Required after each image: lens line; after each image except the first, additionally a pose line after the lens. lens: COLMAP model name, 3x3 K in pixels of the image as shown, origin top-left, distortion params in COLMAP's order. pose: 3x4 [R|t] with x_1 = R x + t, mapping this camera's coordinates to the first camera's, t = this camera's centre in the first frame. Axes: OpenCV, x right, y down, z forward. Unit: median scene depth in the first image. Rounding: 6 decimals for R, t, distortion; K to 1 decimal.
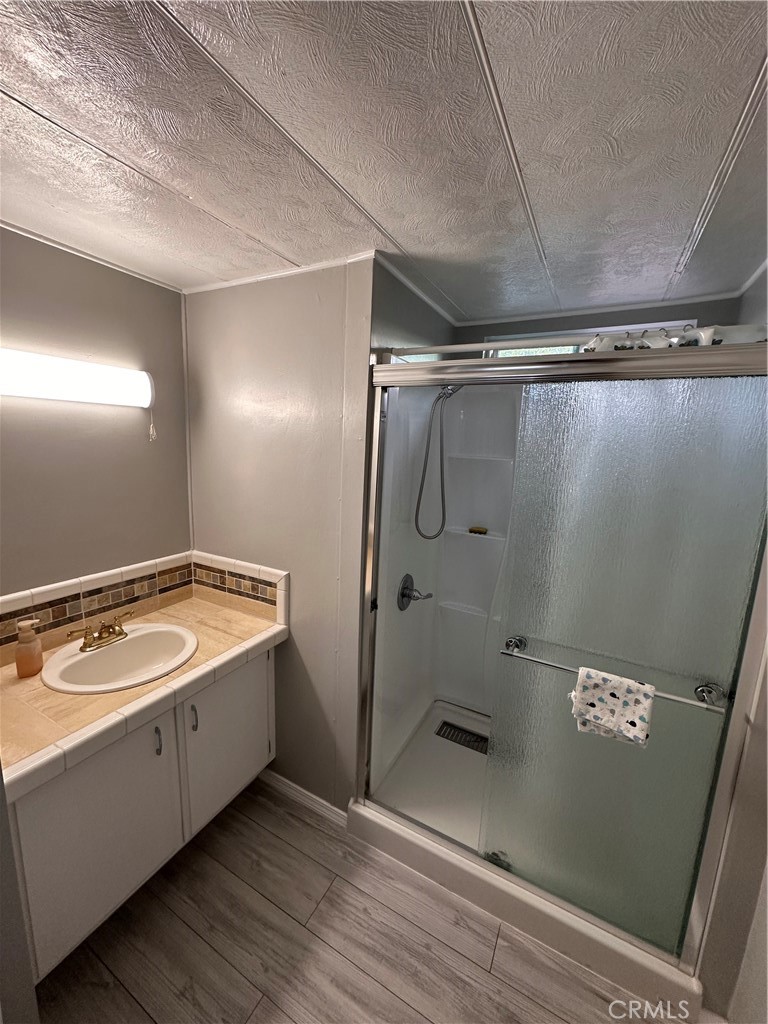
lens RADIAL K [[406.4, 0, 384.0], [0, 406.4, 512.0], [0, 0, 1]] dist [-0.001195, -0.000214]
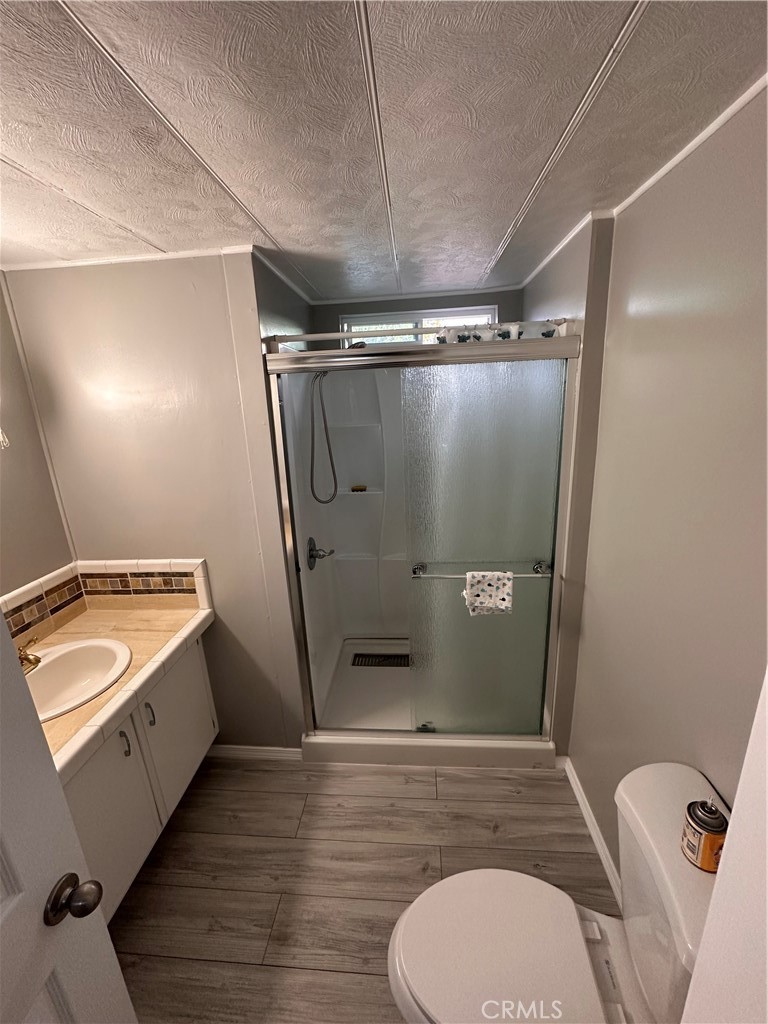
lens RADIAL K [[406.4, 0, 384.0], [0, 406.4, 512.0], [0, 0, 1]] dist [-0.001195, -0.000214]
pose [[0.912009, -0.185506, 0.365823, -0.201294], [0.148967, 0.980786, 0.125970, -0.035494], [-0.382162, -0.060390, 0.922120, -0.140372]]
